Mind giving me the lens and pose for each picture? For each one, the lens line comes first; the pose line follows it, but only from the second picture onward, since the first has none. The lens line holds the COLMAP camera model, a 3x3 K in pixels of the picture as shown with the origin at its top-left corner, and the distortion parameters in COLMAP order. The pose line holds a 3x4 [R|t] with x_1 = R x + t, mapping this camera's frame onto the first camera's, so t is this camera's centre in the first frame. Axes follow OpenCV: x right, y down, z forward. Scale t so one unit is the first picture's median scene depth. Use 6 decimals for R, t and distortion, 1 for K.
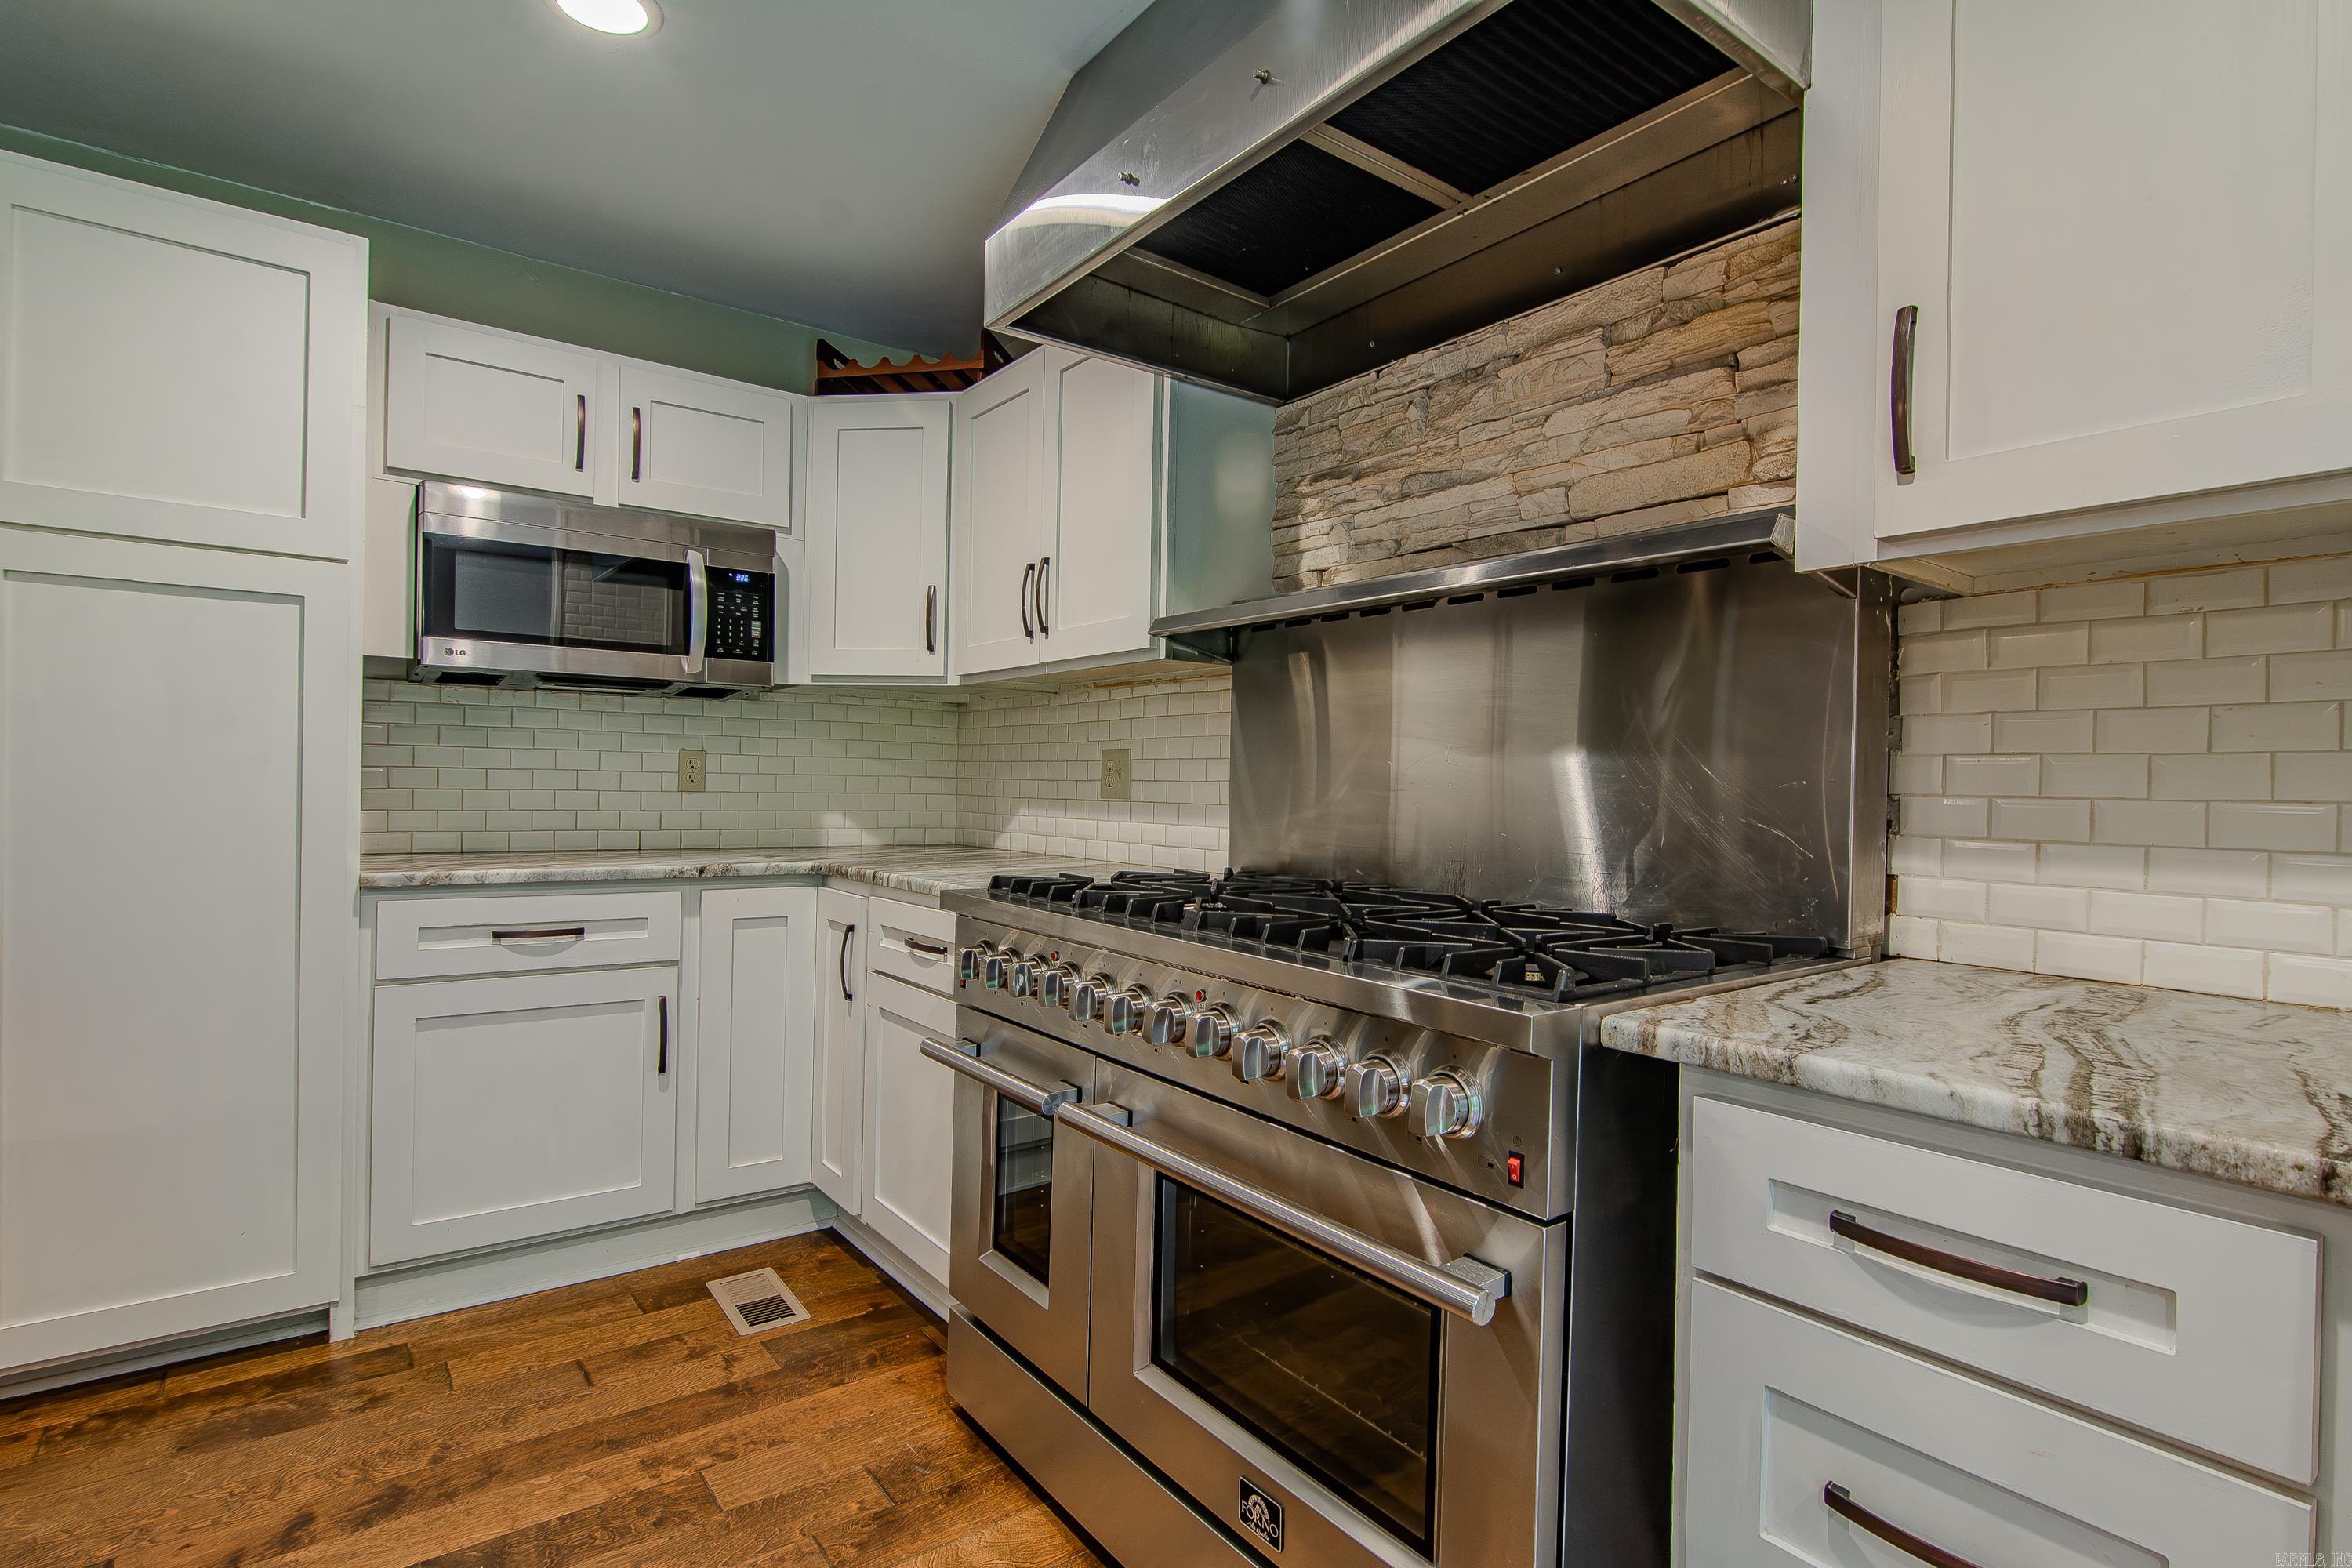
lens RADIAL K [[1162.5, 0, 1182.1], [0, 1162.5, 795.4], [0, 0, 1]] dist [-0.002138, 0.000401]
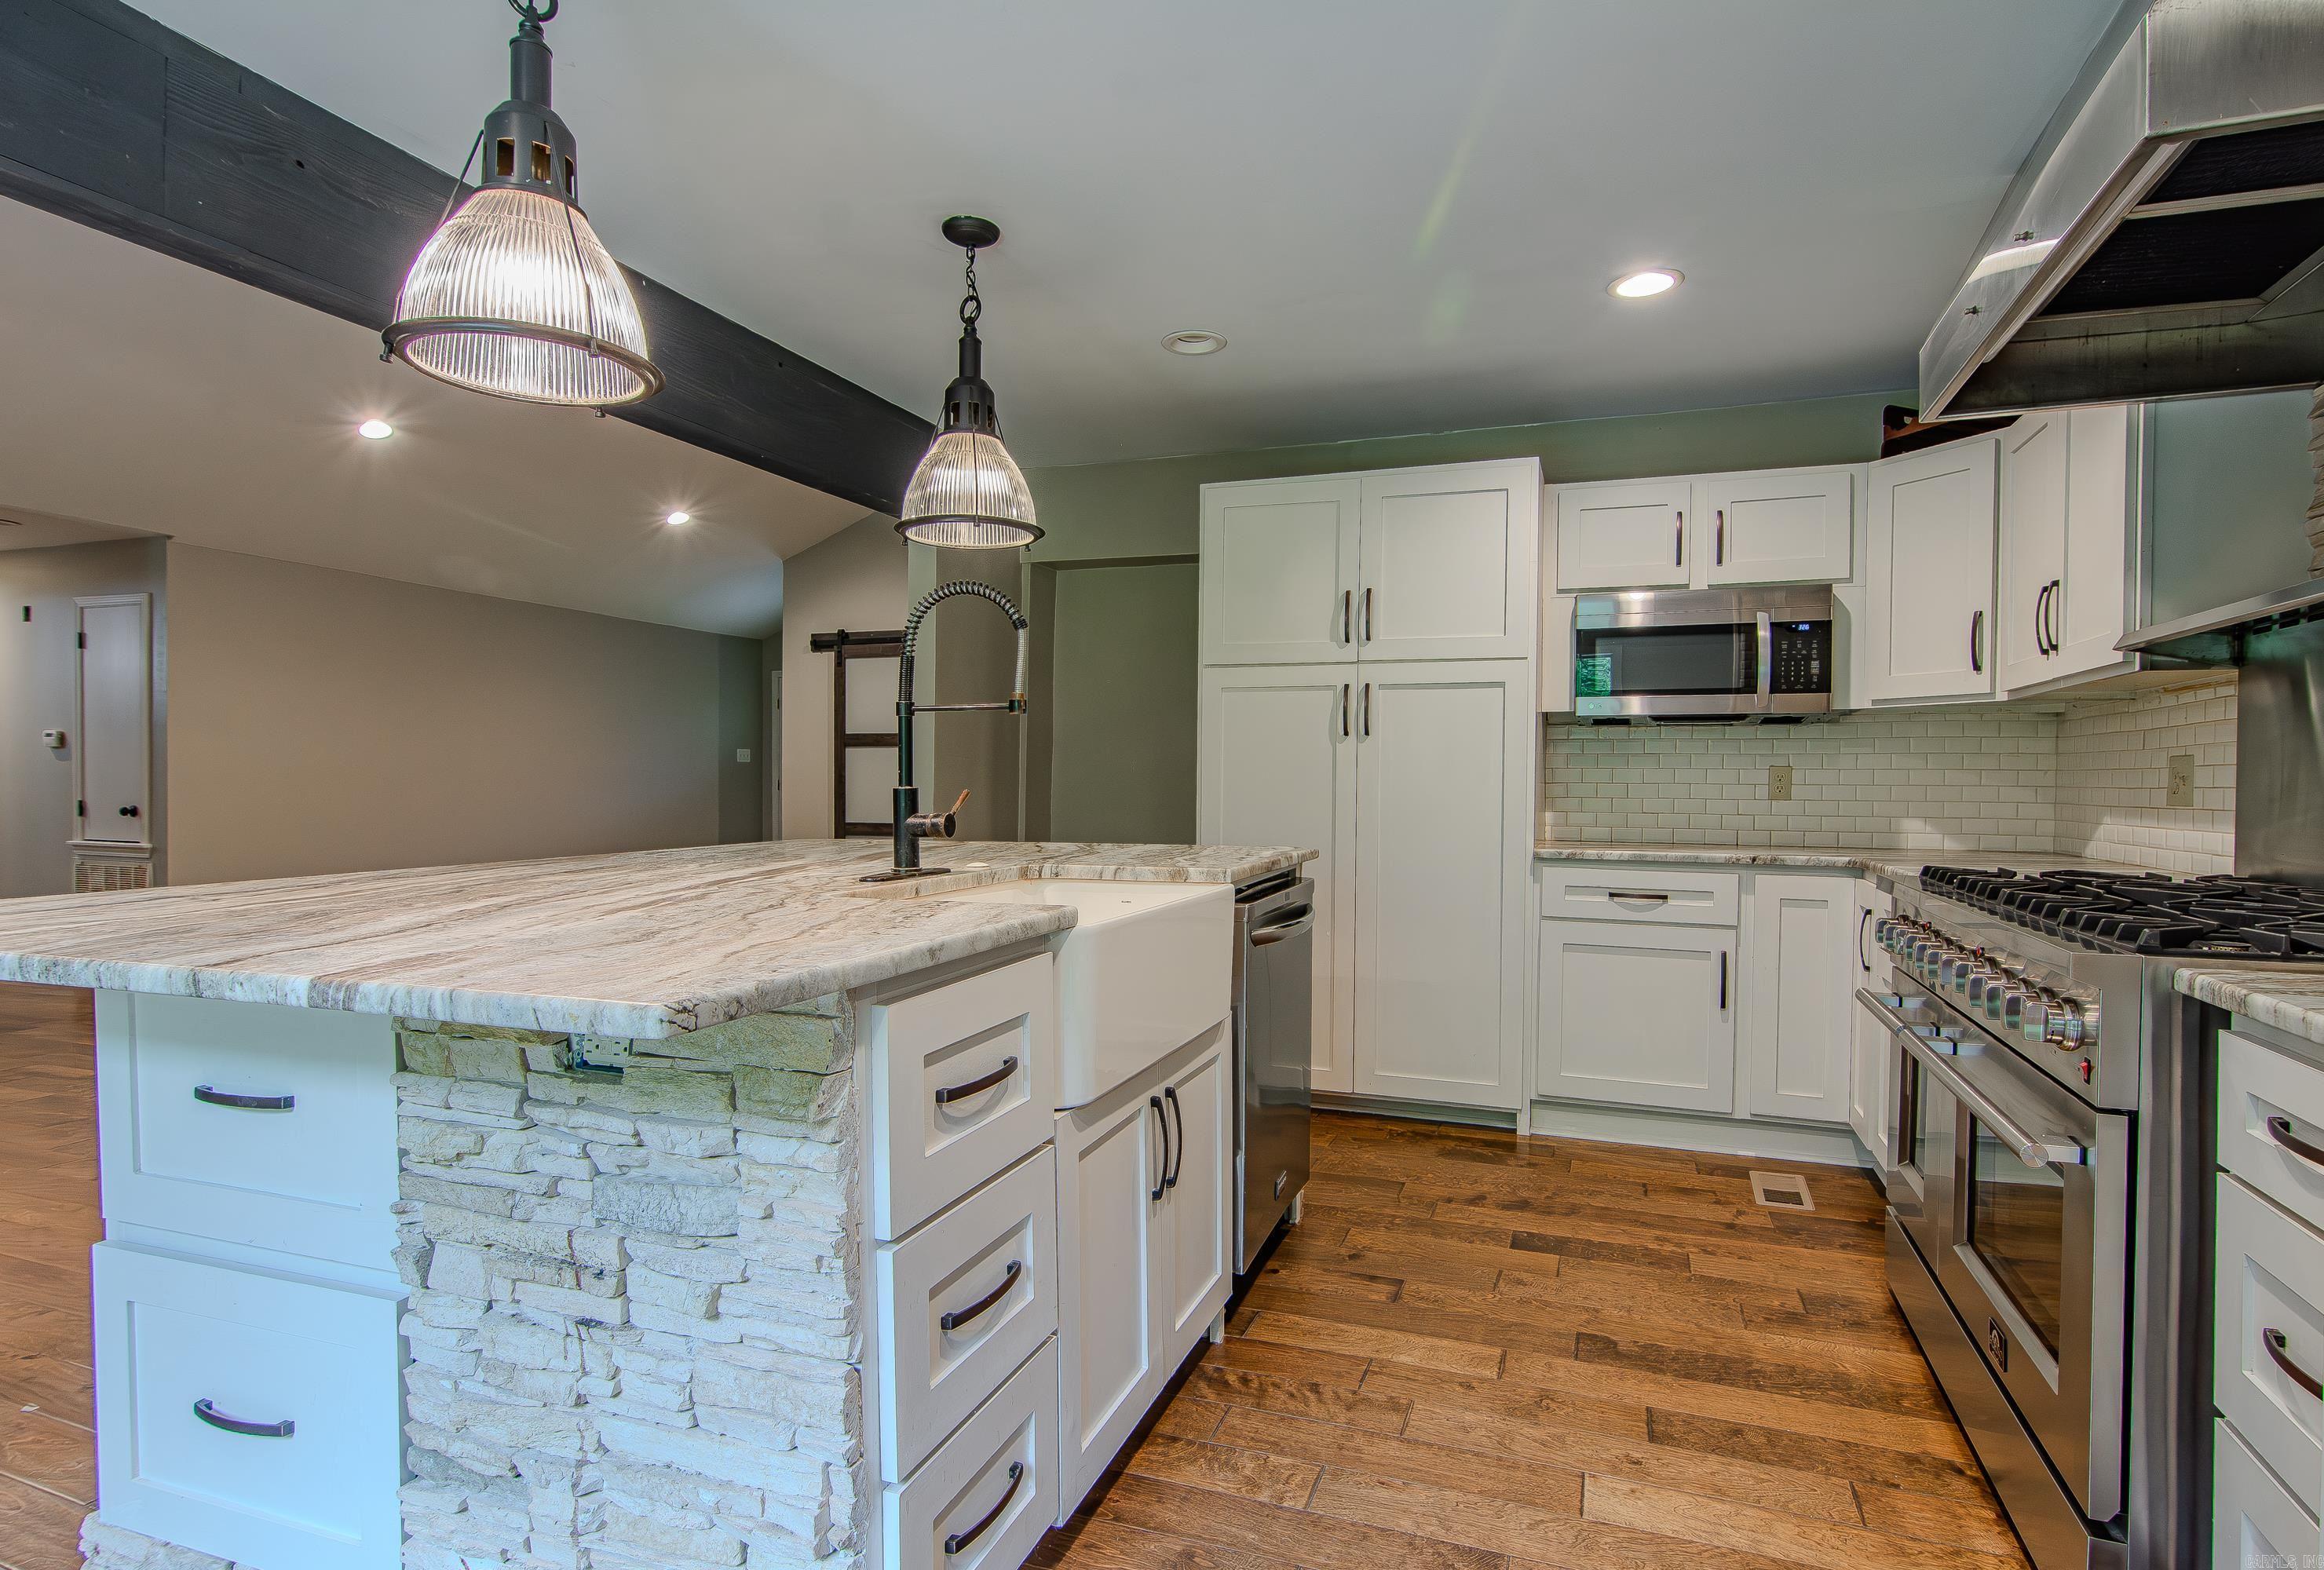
lens RADIAL K [[1189.1, 0, 1199.1], [0, 1189.1, 800.6], [0, 0, 1]] dist [-0.005456, -0.000699]
pose [[0.549549, 0.000247, -0.835461, 0.401057], [-0.006119, 0.999974, -0.003730, 0.008208], [0.835439, 0.007162, 0.549537, -0.286920]]
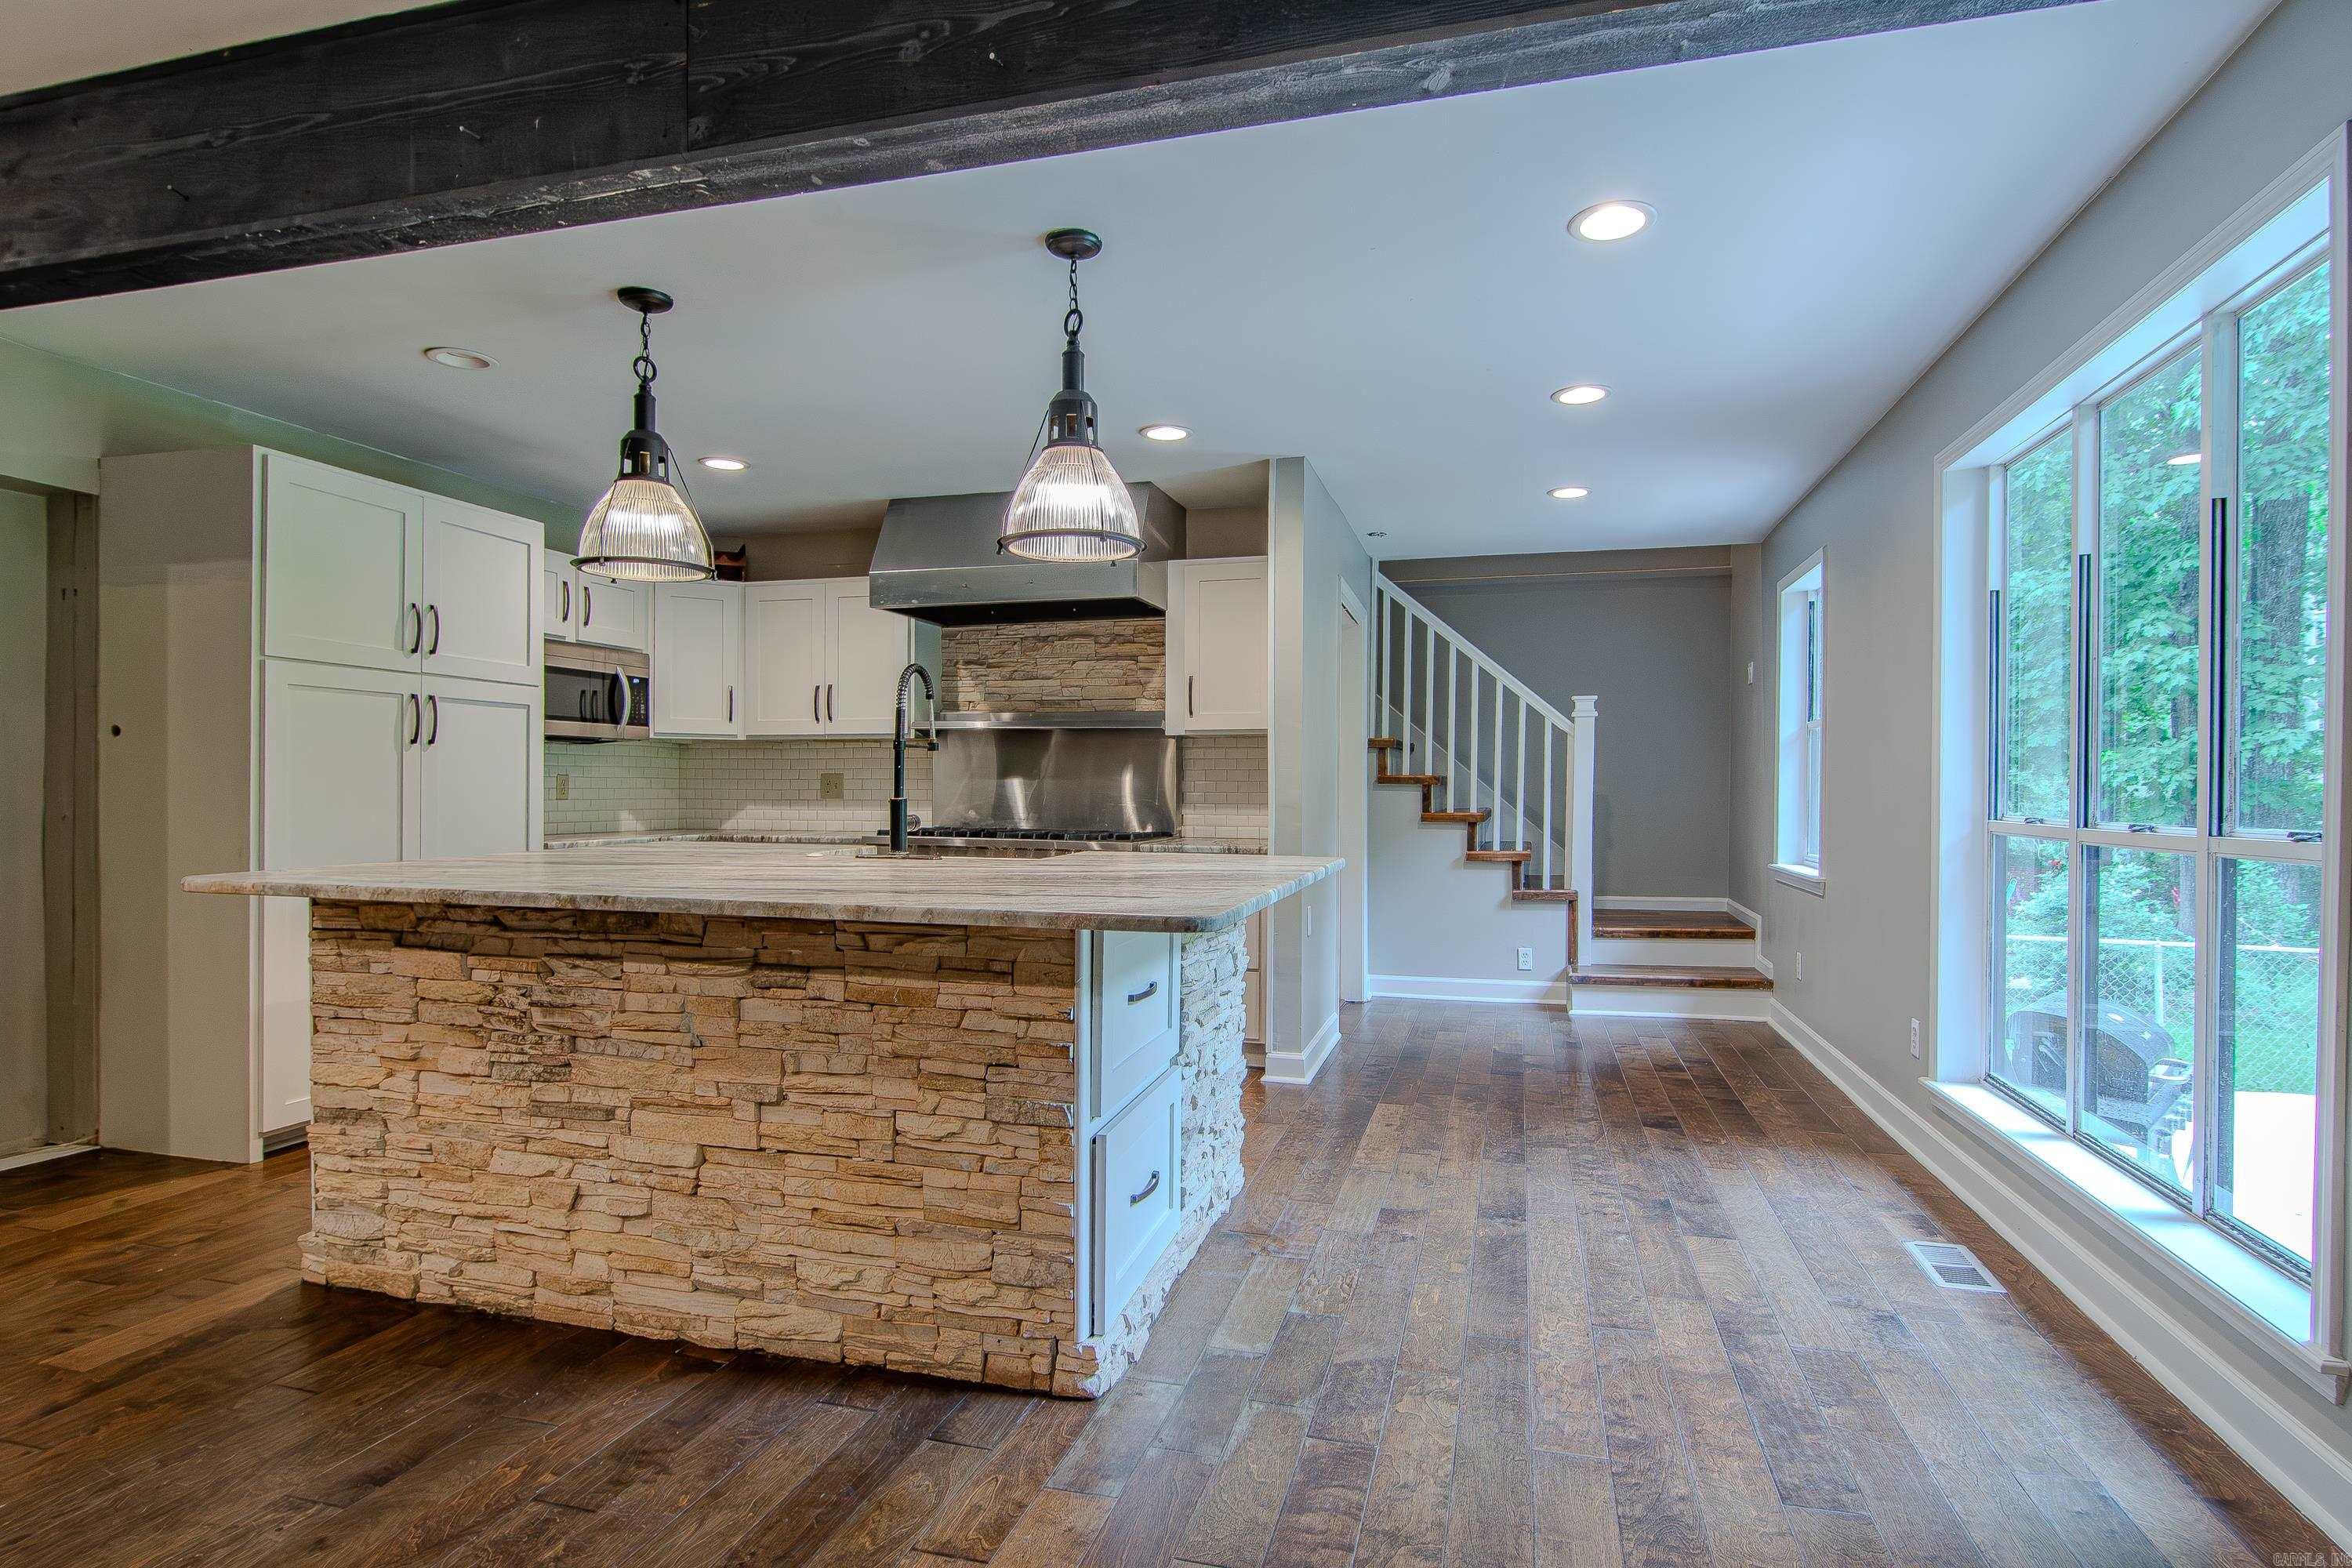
lens RADIAL K [[1213.4, 0, 1180.5], [0, 1213.4, 798.7], [0, 0, 1]] dist [0.001143, -0.000605]
pose [[0.795686, -0.018822, 0.605417, -1.046950], [0.015228, 0.999823, 0.011070, -0.013647], [-0.605518, 0.000411, 0.795832, -1.248072]]
